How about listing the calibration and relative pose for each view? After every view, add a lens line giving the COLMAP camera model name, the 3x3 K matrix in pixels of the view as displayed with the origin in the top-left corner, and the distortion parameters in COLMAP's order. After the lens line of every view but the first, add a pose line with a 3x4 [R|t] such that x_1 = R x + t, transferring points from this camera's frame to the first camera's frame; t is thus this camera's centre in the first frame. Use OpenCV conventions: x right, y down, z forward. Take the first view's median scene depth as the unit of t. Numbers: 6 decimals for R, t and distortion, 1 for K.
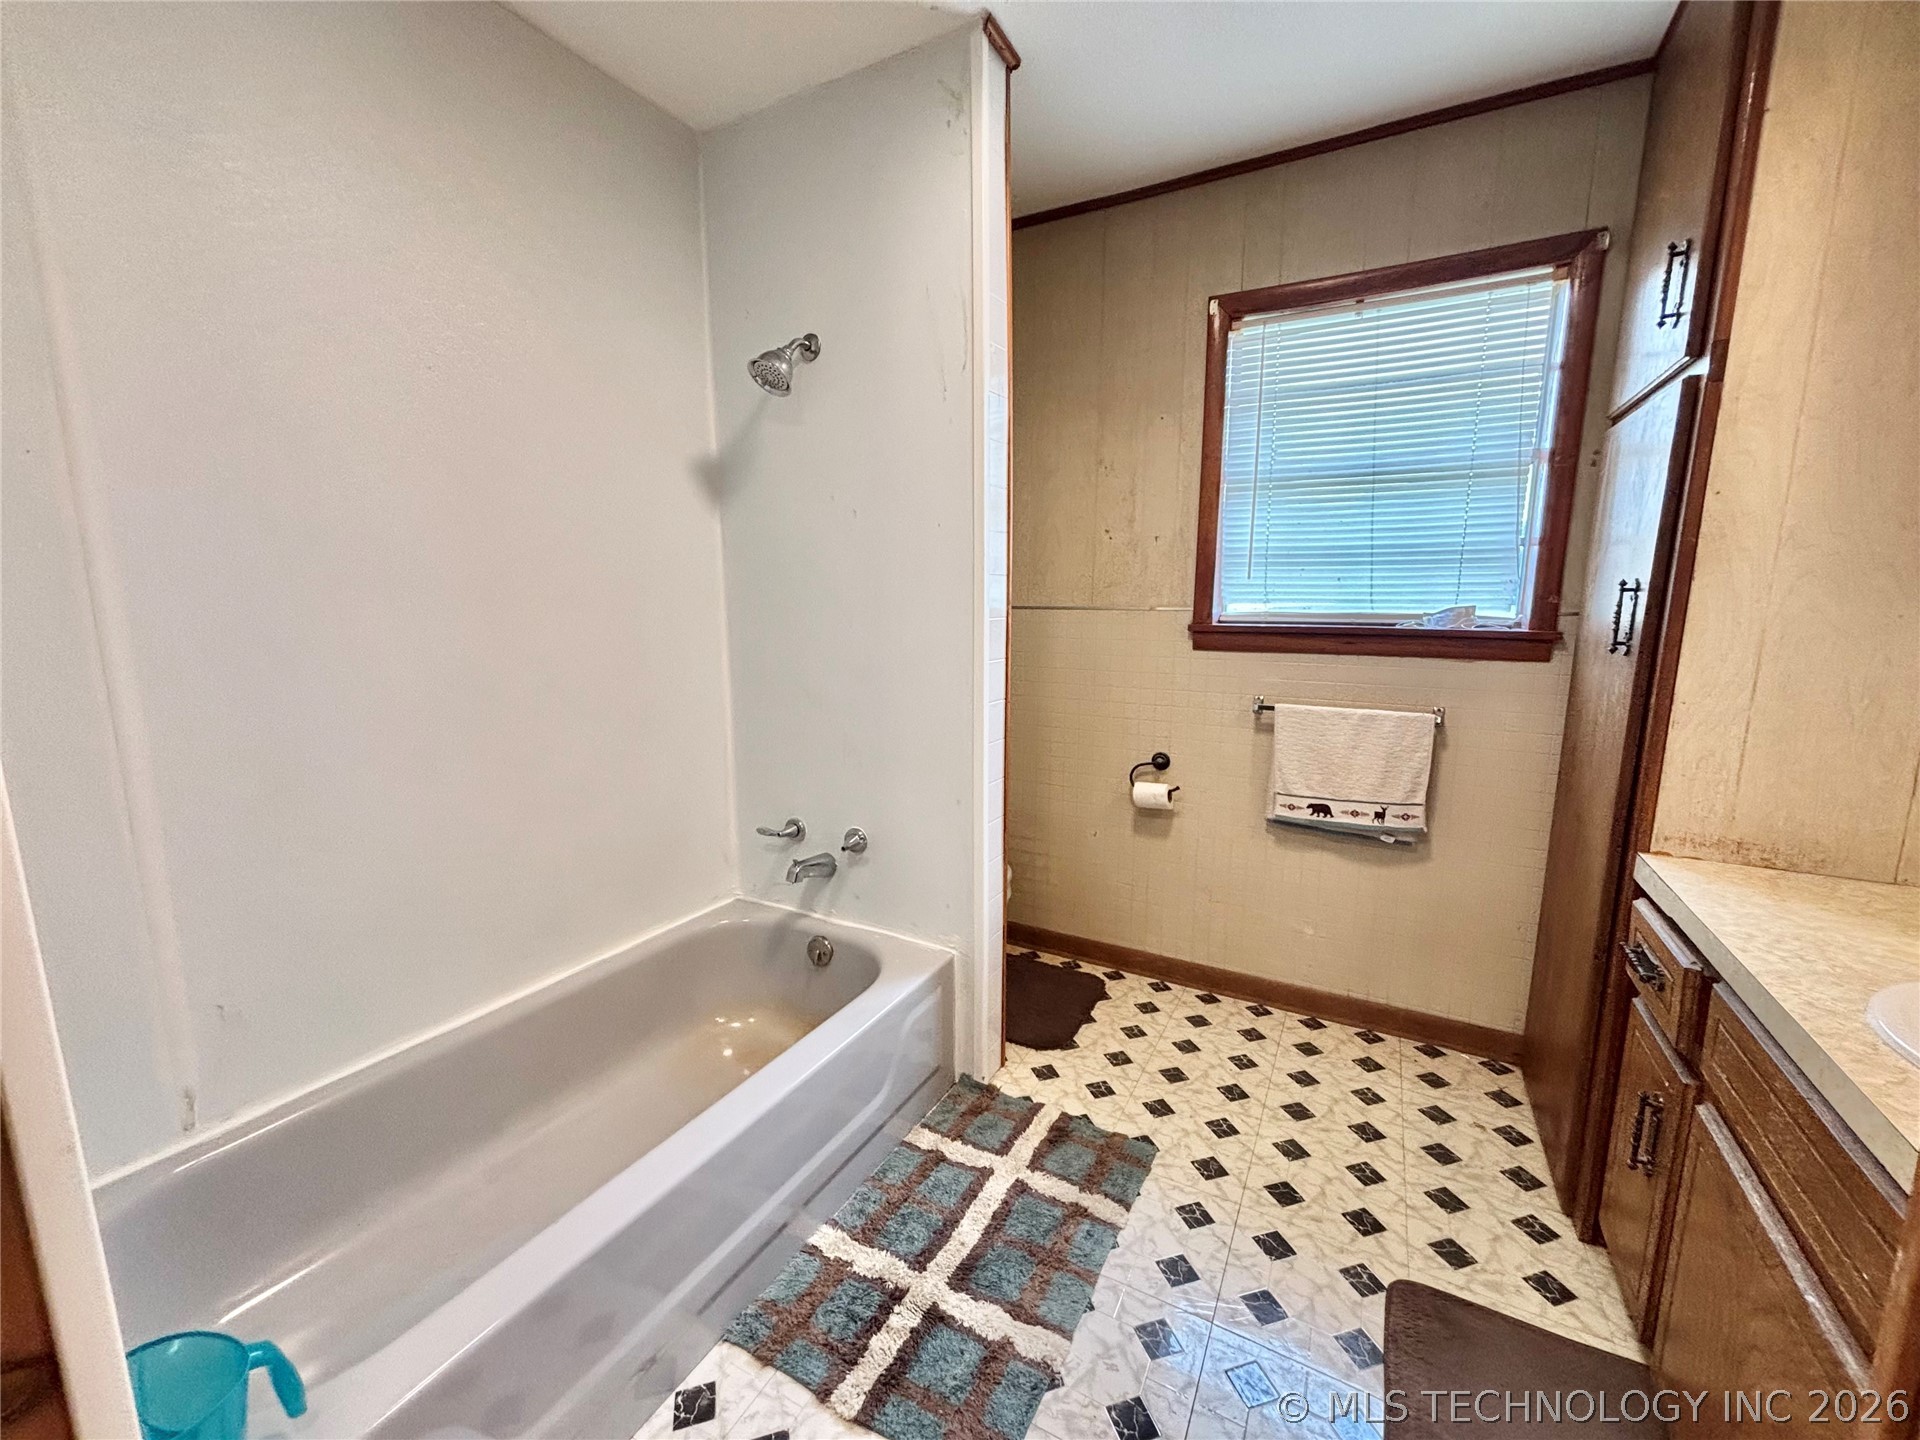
lens RADIAL K [[772.5, 0, 960.6], [0, 772.5, 722.7], [0, 0, 1]] dist [0.000625, -0.000116]
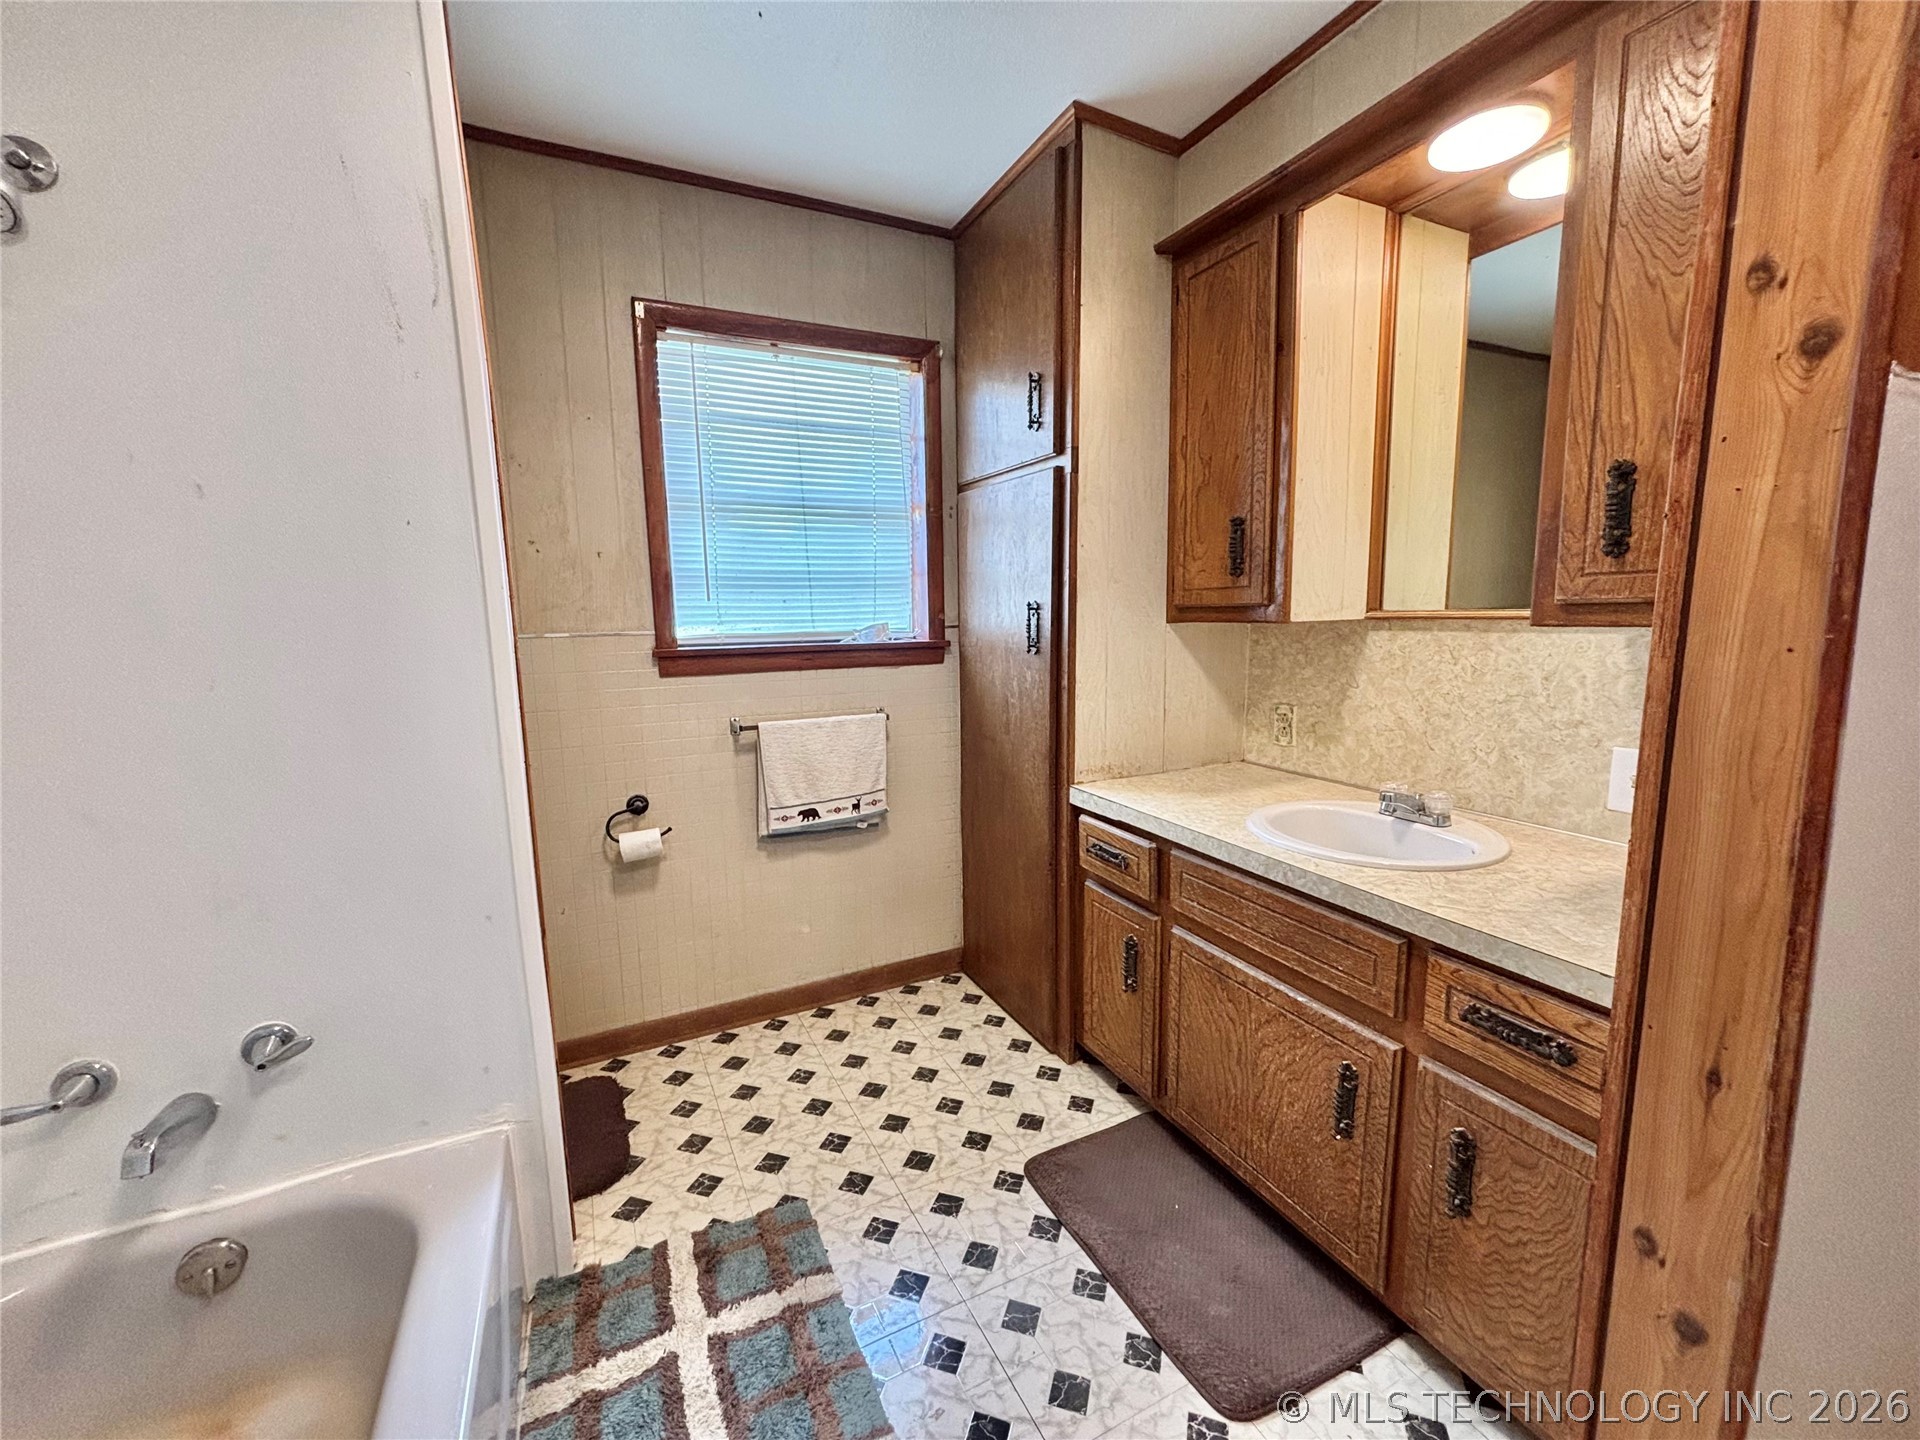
lens RADIAL K [[772.5, 0, 960.6], [0, 772.5, 722.7], [0, 0, 1]] dist [0.000625, -0.000116]
pose [[0.577479, -0.134379, 0.805270, -0.284706], [0.155458, 0.986413, 0.053125, -0.040972], [-0.801468, 0.094507, 0.590523, 0.206645]]
